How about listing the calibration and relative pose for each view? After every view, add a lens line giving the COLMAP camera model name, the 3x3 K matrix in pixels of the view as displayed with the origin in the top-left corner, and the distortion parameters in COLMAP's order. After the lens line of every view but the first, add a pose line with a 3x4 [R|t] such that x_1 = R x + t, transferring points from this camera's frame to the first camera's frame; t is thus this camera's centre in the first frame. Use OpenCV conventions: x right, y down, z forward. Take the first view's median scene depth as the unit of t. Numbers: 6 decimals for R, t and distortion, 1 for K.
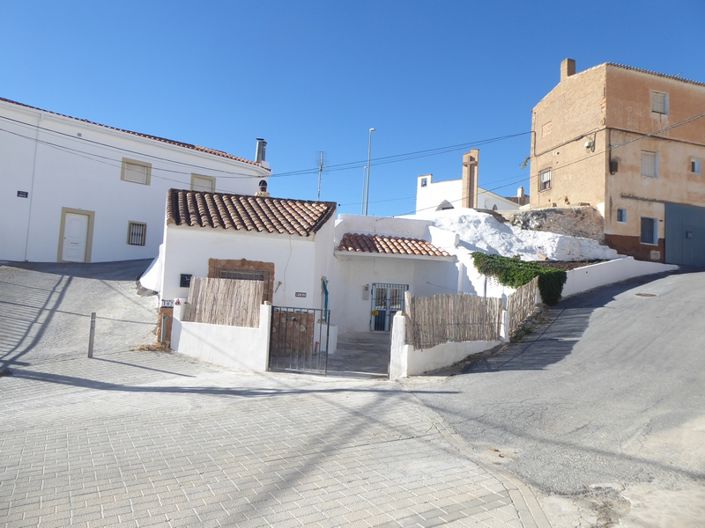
lens RADIAL K [[501.8, 0, 356.8], [0, 501.8, 268.7], [0, 0, 1]] dist [-0.039334, 0.016662]
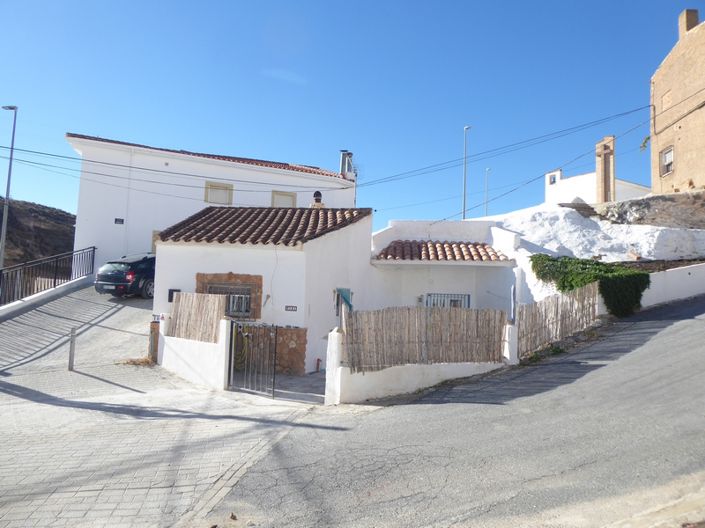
lens RADIAL K [[501.8, 0, 353.0], [0, 501.8, 265.2], [0, 0, 1]] dist [-0.039334, 0.016662]
pose [[0.945653, -0.038954, -0.322837, 0.199928], [0.029750, 0.998999, -0.033398, 0.003955], [0.323815, 0.021978, 0.945865, 0.096715]]
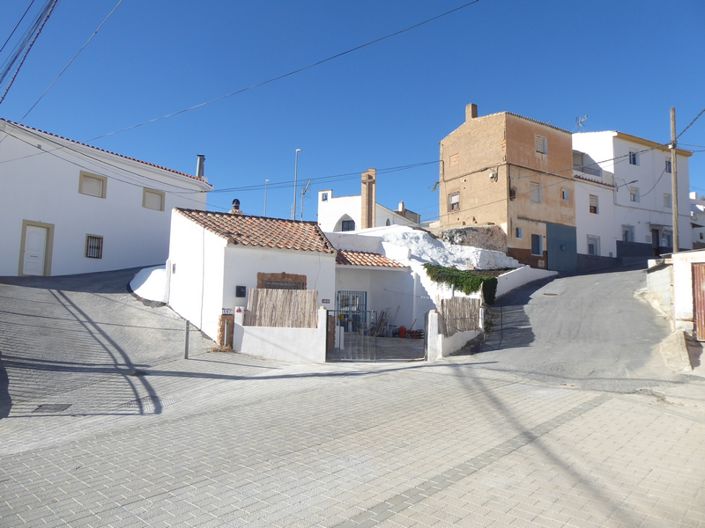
lens RADIAL K [[501.8, 0, 357.7], [0, 501.8, 266.6], [0, 0, 1]] dist [-0.039334, 0.016662]
pose [[0.961262, -0.009386, 0.275478, -0.243797], [0.014820, 0.999734, -0.017648, -0.005883], [-0.275239, 0.021047, 0.961145, -0.125678]]
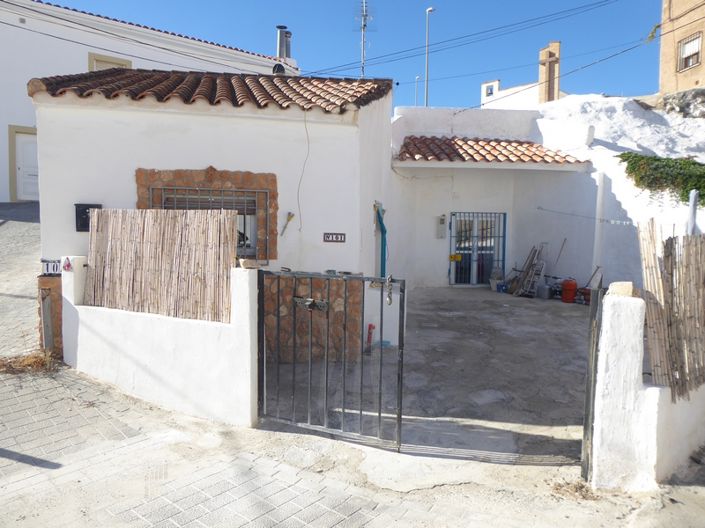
lens RADIAL K [[501.8, 0, 355.4], [0, 501.8, 265.1], [0, 0, 1]] dist [-0.039334, 0.016662]
pose [[0.994234, -0.031793, -0.102413, -0.027267], [0.044057, 0.991819, 0.119806, 0.013794], [0.097766, -0.123627, 0.987501, 0.337015]]
